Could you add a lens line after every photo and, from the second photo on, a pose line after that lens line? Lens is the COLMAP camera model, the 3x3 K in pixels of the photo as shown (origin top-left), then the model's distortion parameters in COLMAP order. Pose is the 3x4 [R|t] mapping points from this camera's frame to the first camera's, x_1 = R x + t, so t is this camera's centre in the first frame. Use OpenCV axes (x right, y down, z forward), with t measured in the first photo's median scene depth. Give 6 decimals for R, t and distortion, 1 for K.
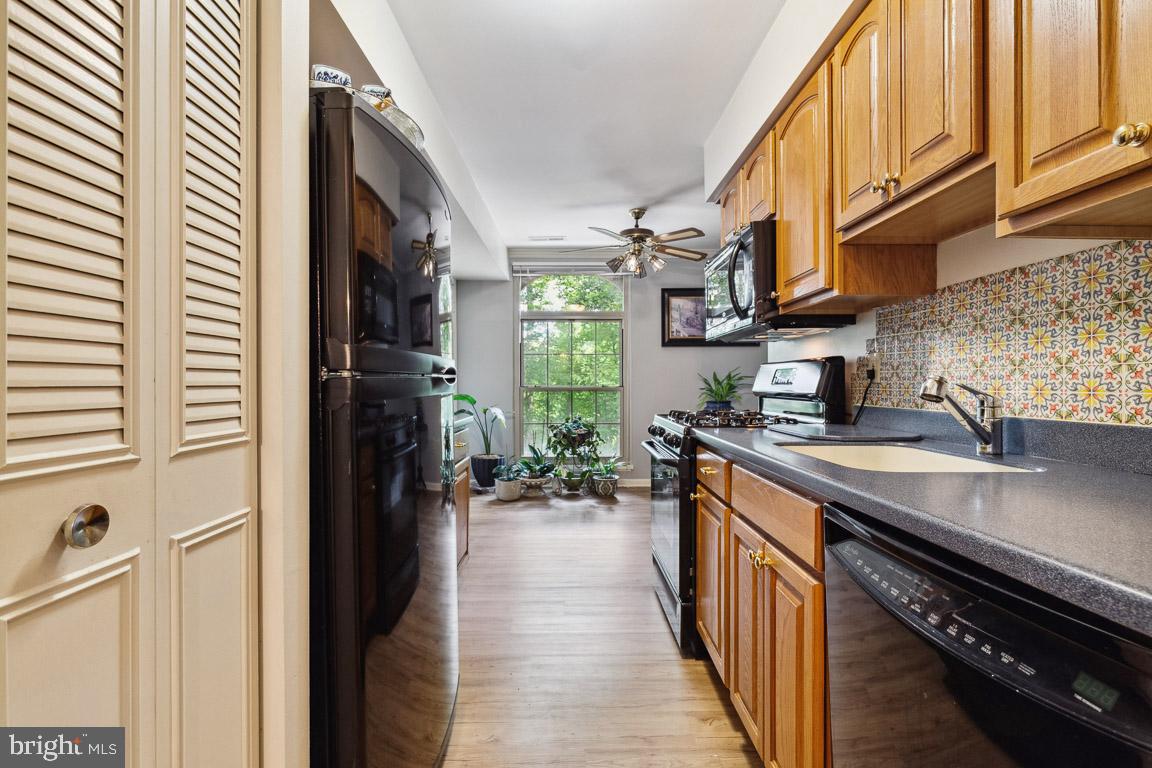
lens RADIAL K [[535.0, 0, 576.0], [0, 535.0, 384.0], [0, 0, 1]] dist [0.000111, -0.000139]
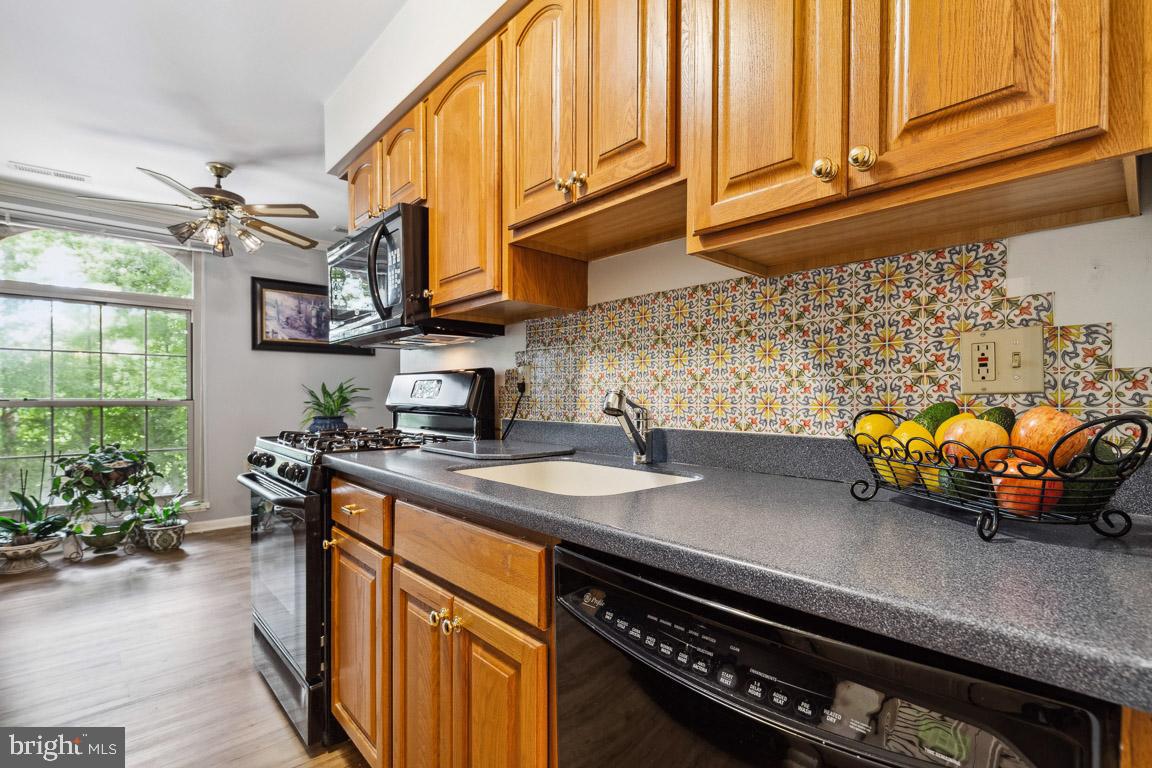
lens RADIAL K [[531.2, 0, 579.4], [0, 531.2, 402.1], [0, 0, 1]] dist [-0.000865, -0.000595]
pose [[0.742094, -0.004226, 0.670283, -0.022199], [-0.002554, 0.999955, 0.009132, -0.000382], [-0.670292, -0.008489, 0.742049, 0.205153]]
